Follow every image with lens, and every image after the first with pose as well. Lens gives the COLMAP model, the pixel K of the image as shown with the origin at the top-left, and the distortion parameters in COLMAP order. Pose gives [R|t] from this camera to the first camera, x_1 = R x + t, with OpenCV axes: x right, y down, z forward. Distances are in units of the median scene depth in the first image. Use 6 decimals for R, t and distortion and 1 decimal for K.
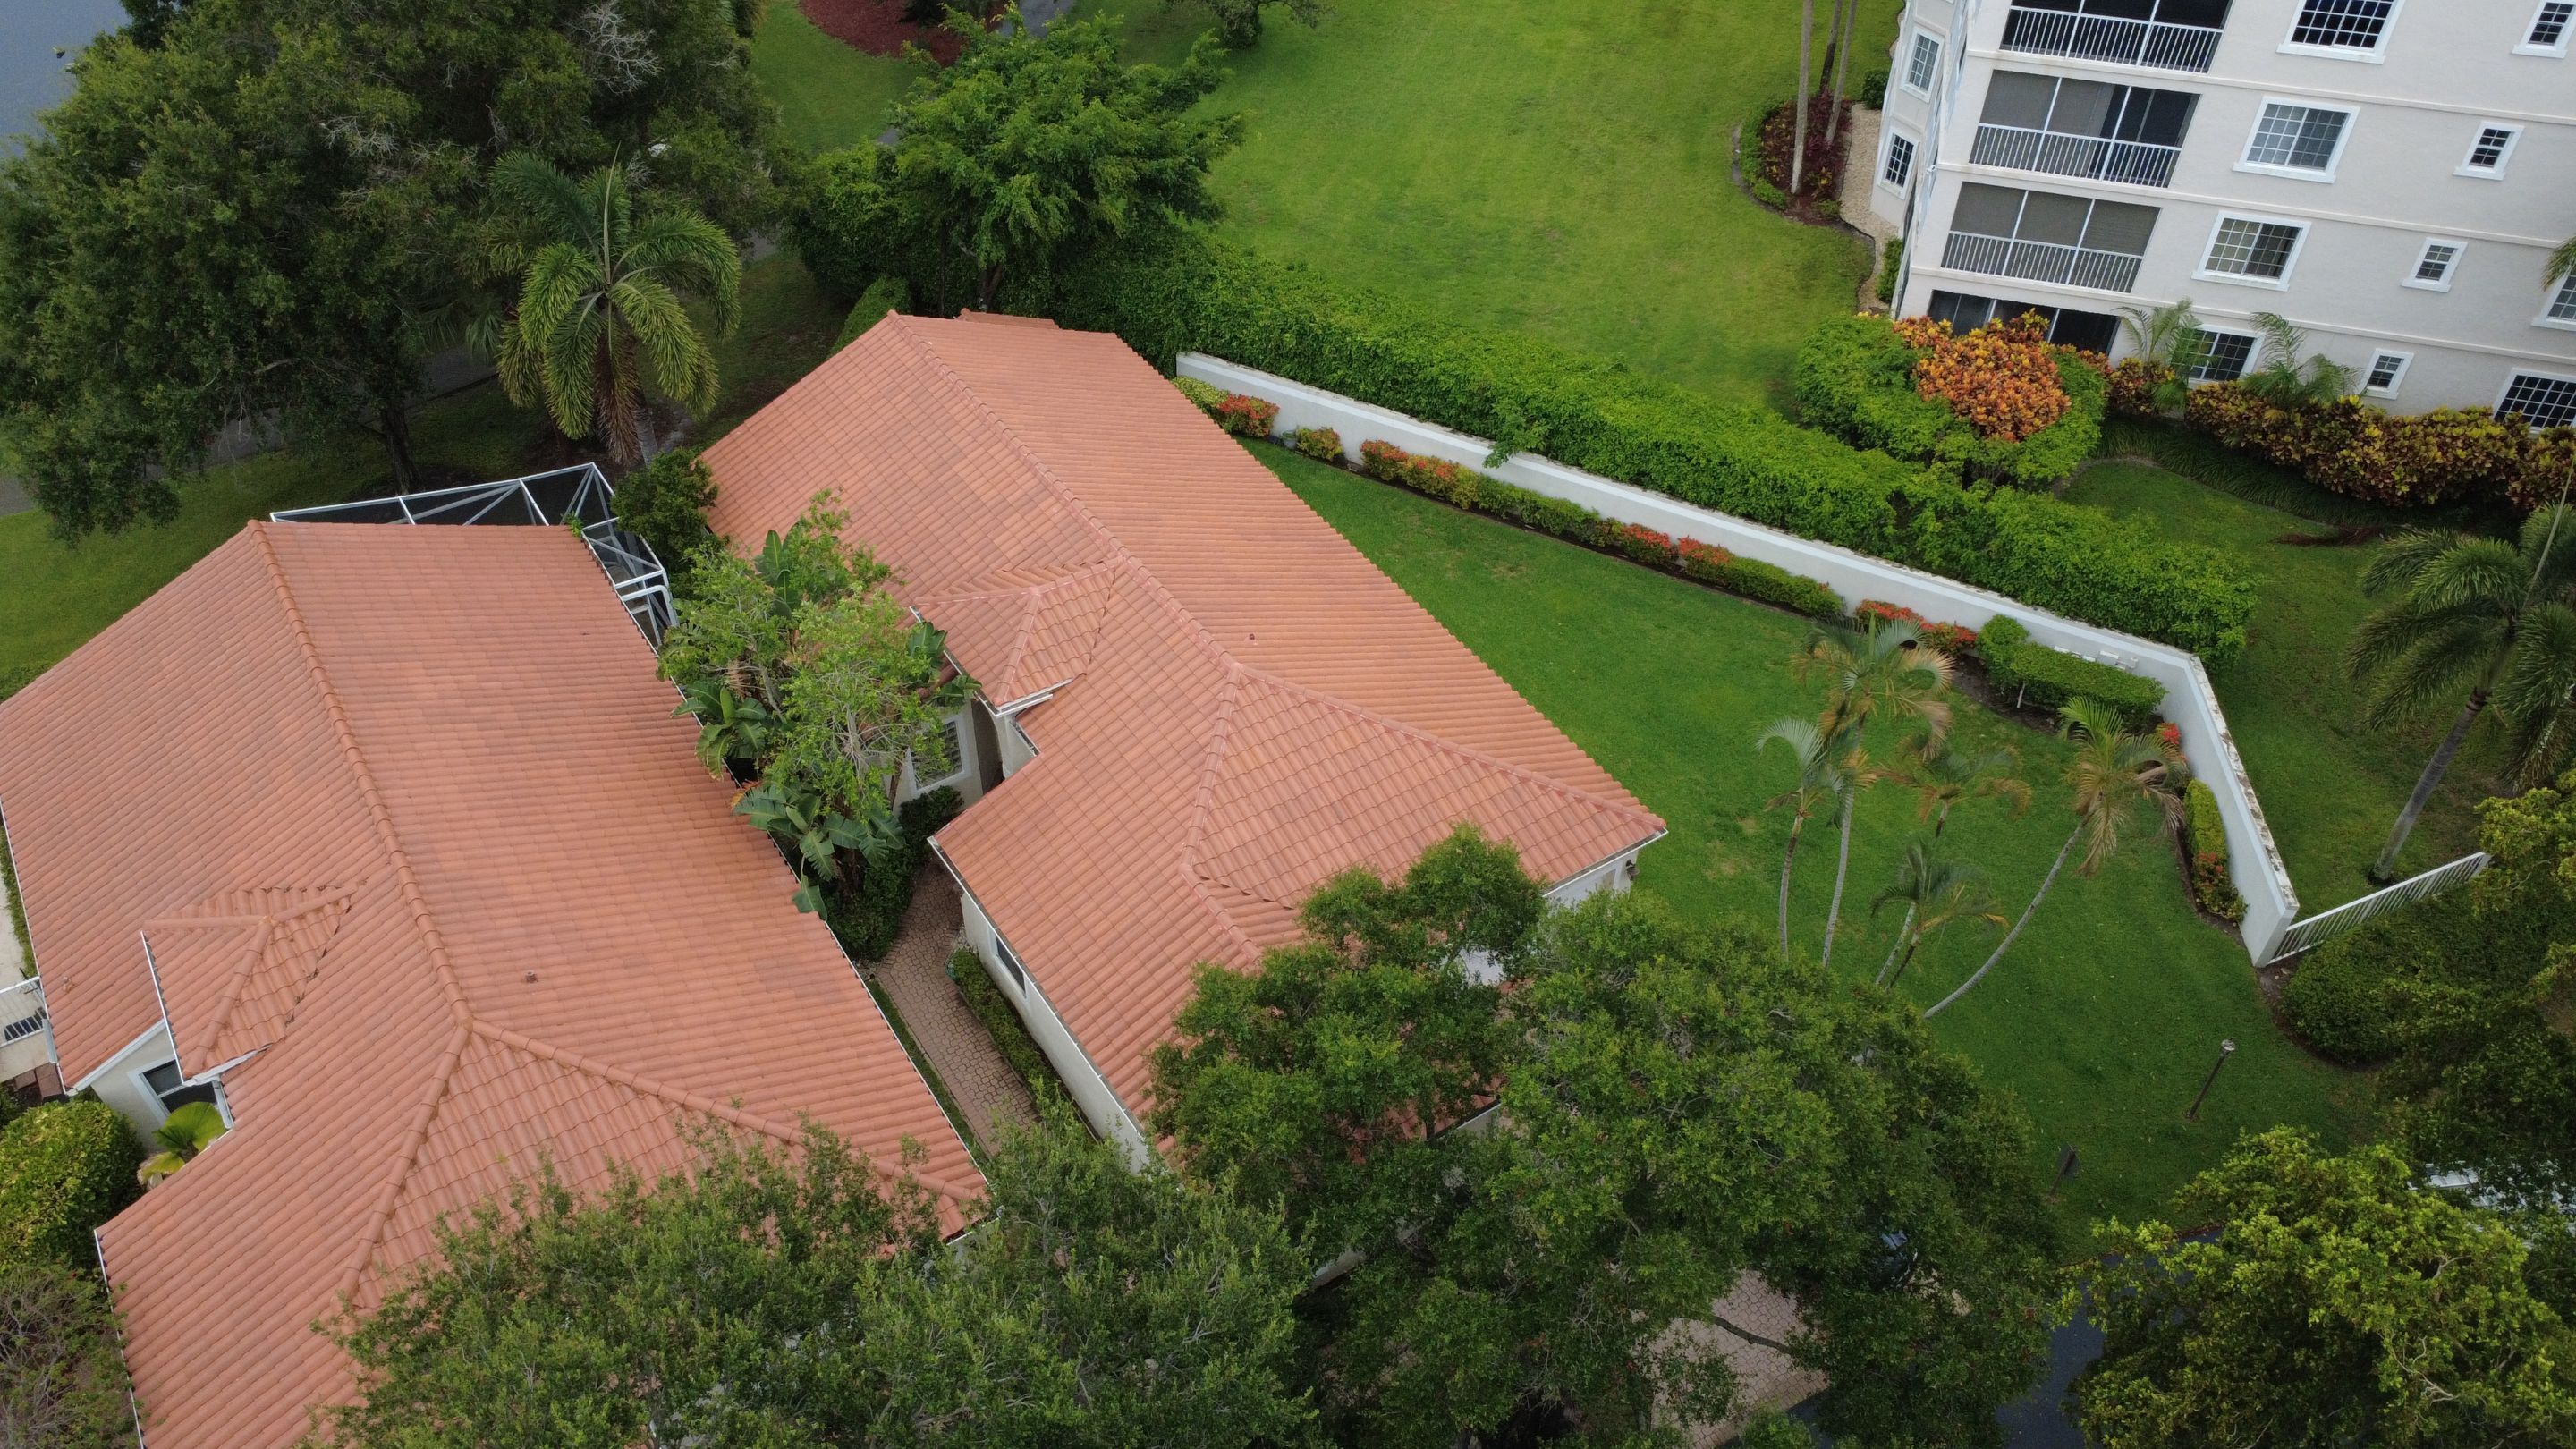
lens RADIAL K [[1869.3, 0, 1288.0], [0, 1869.3, 724.5], [0, 0, 1]] dist [-0.004179, -0.002868]
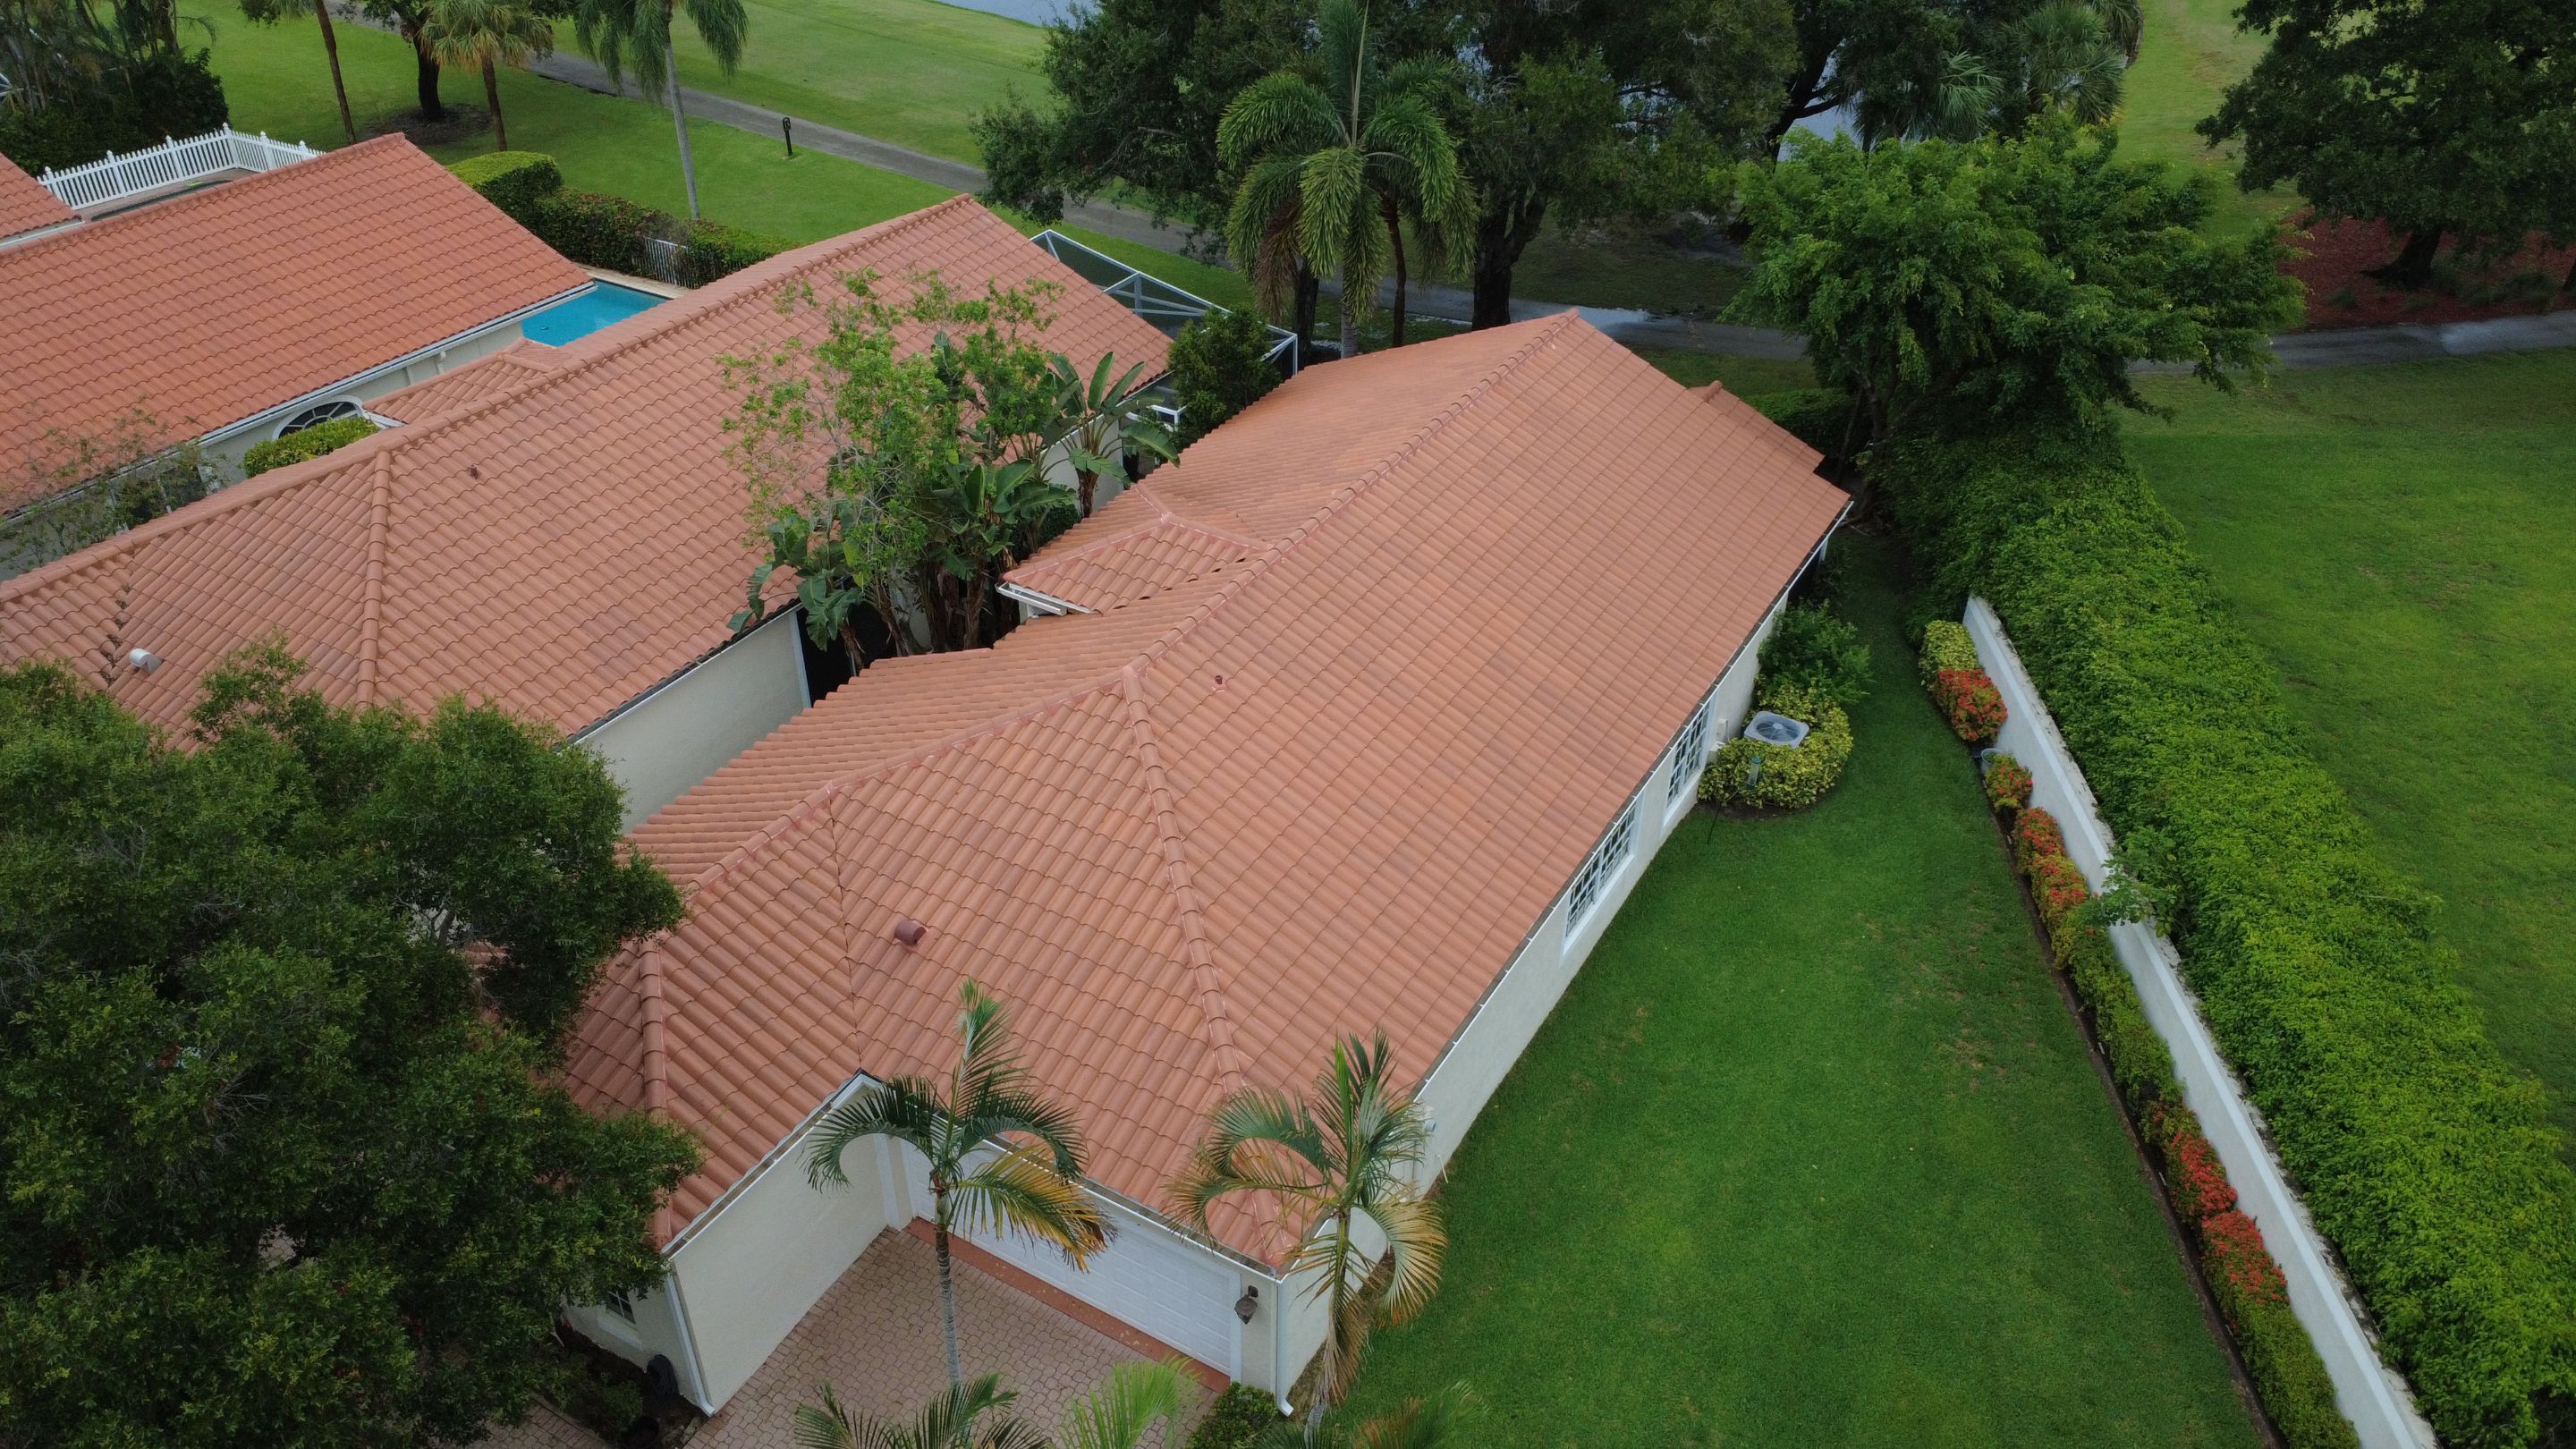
lens RADIAL K [[1869.3, 0, 1288.0], [0, 1869.3, 724.5], [0, 0, 1]] dist [-0.002306, 0.002830]
pose [[0.440229, 0.494073, -0.749727, 0.423928], [-0.608821, 0.777978, 0.155199, -0.126764], [0.659951, 0.388127, 0.643291, 0.447445]]
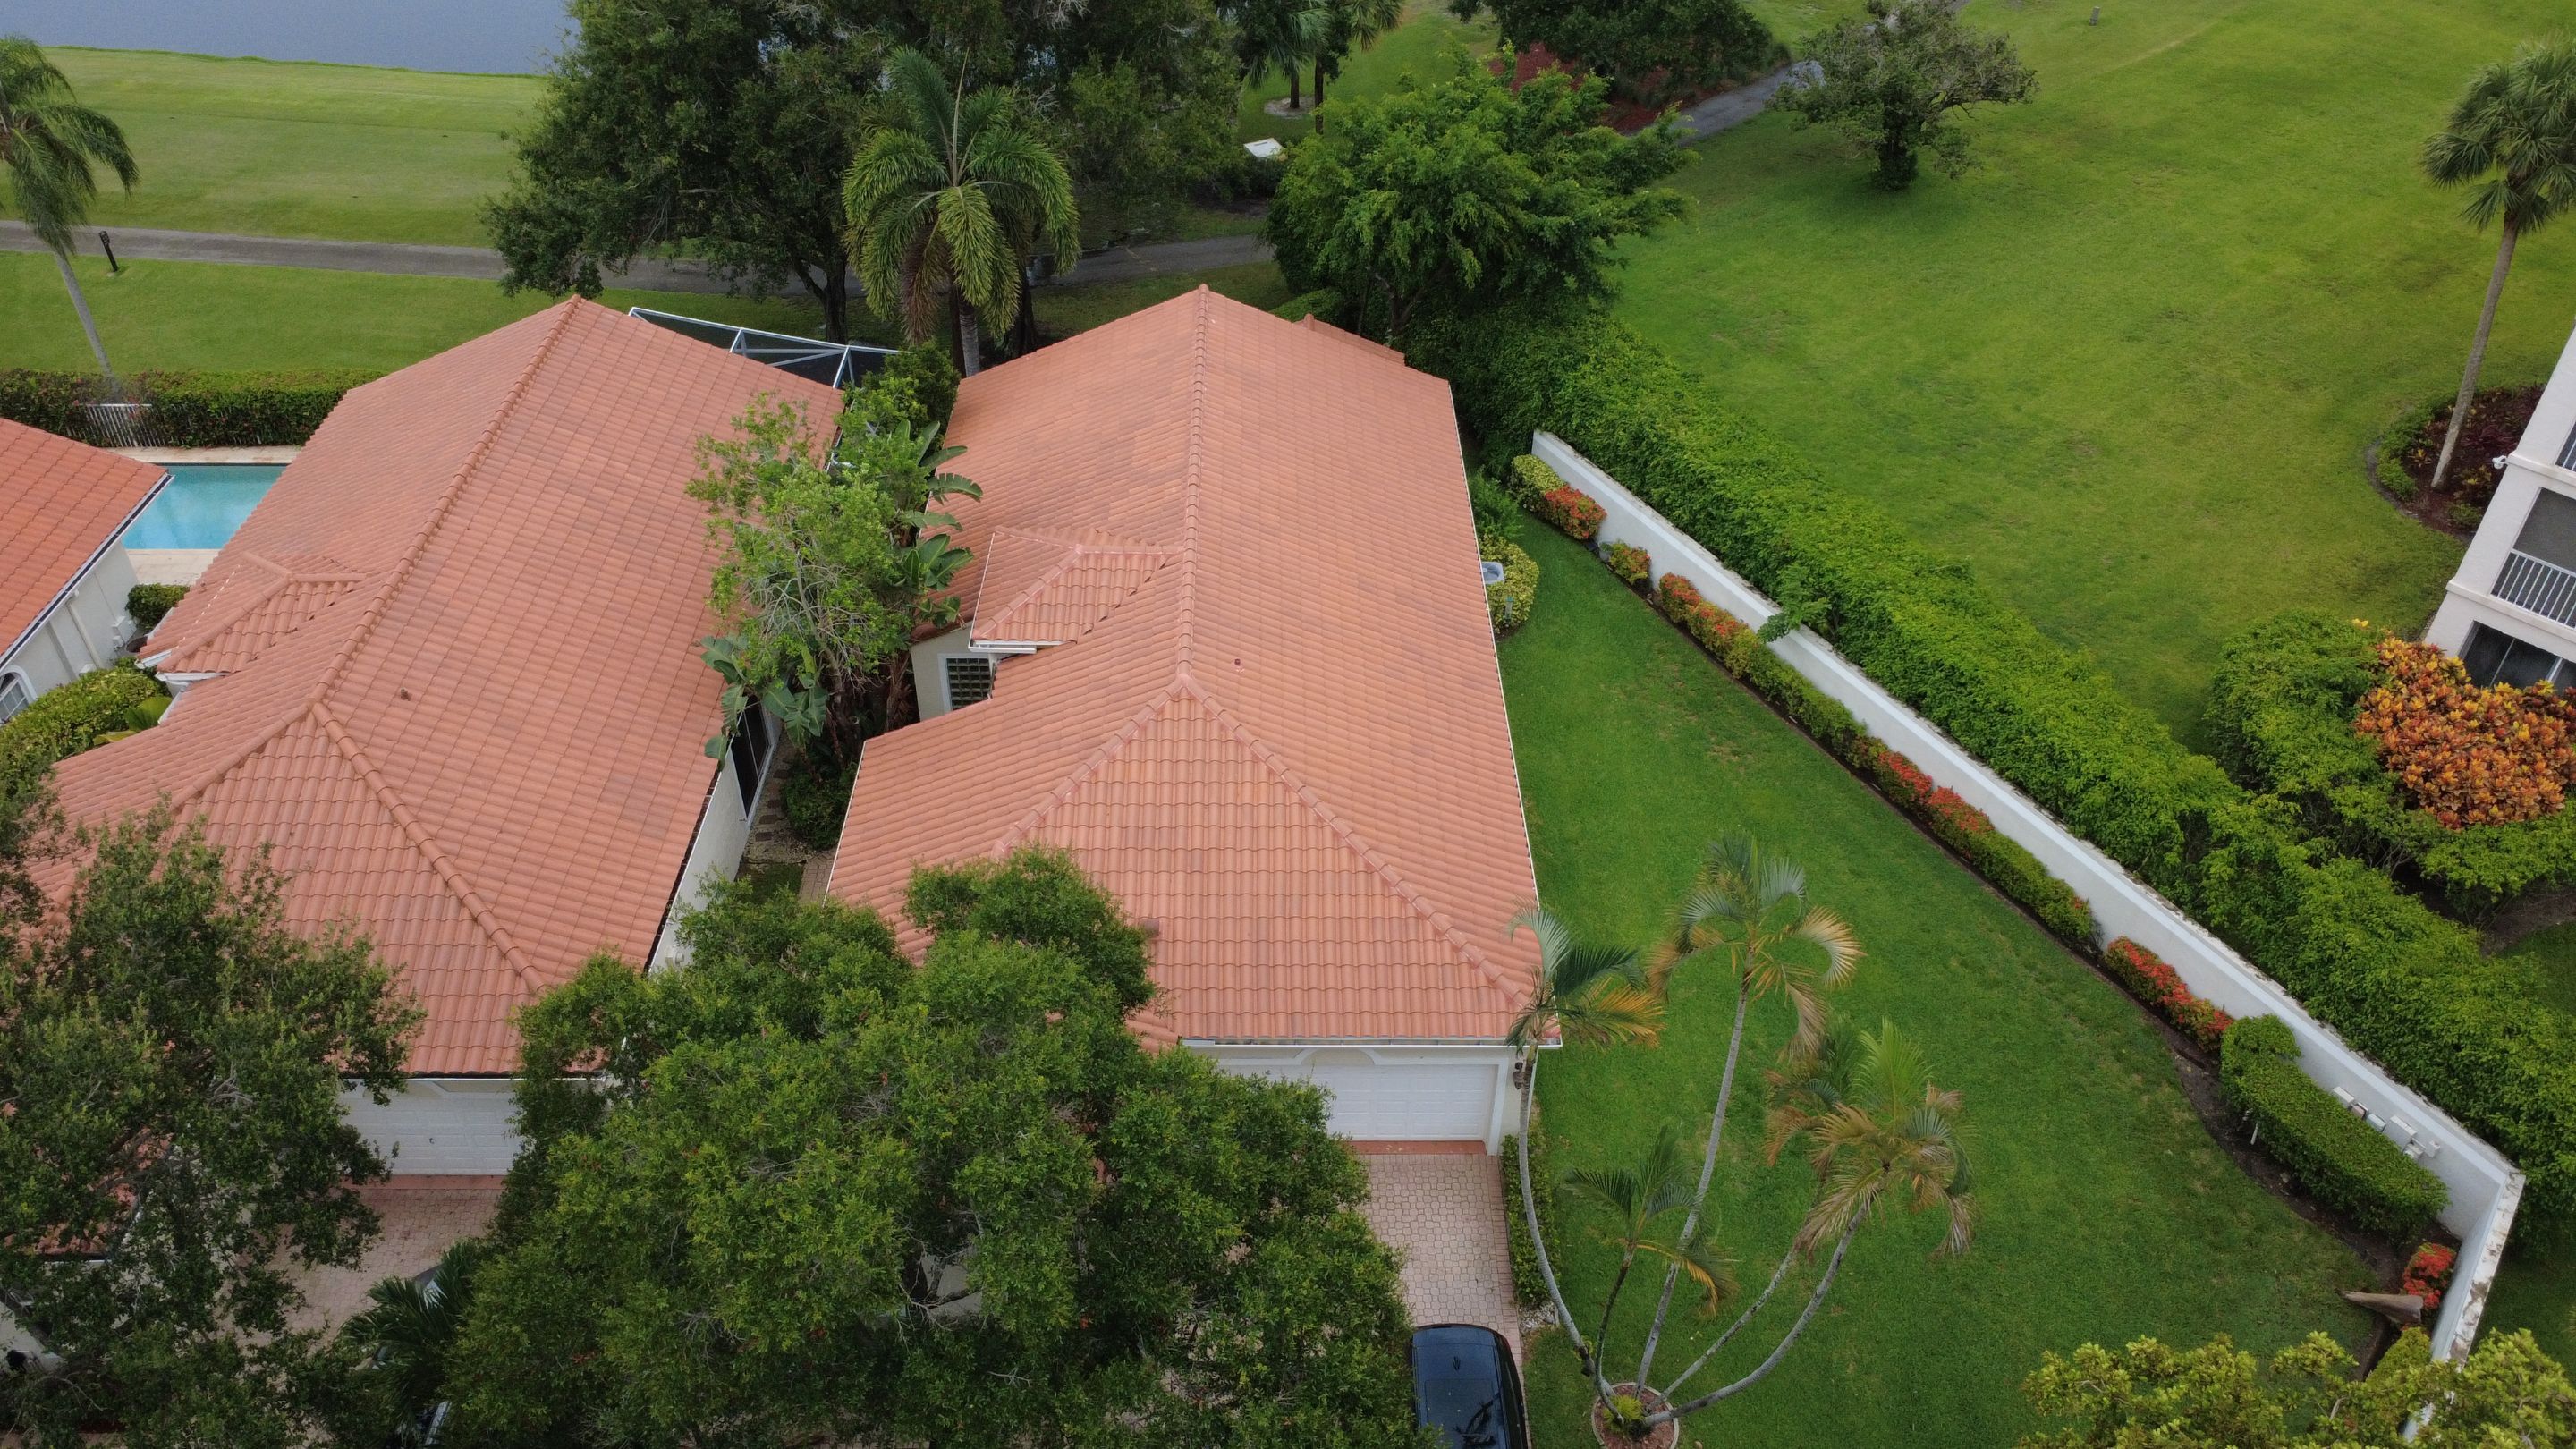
lens RADIAL K [[1869.3, 0, 1288.0], [0, 1869.3, 724.5], [0, 0, 1]] dist [-0.004179, -0.002868]
pose [[0.841595, 0.333000, -0.425241, 0.312637], [-0.366653, 0.930353, 0.002902, -0.024036], [0.396591, 0.153473, 0.905075, 0.156272]]
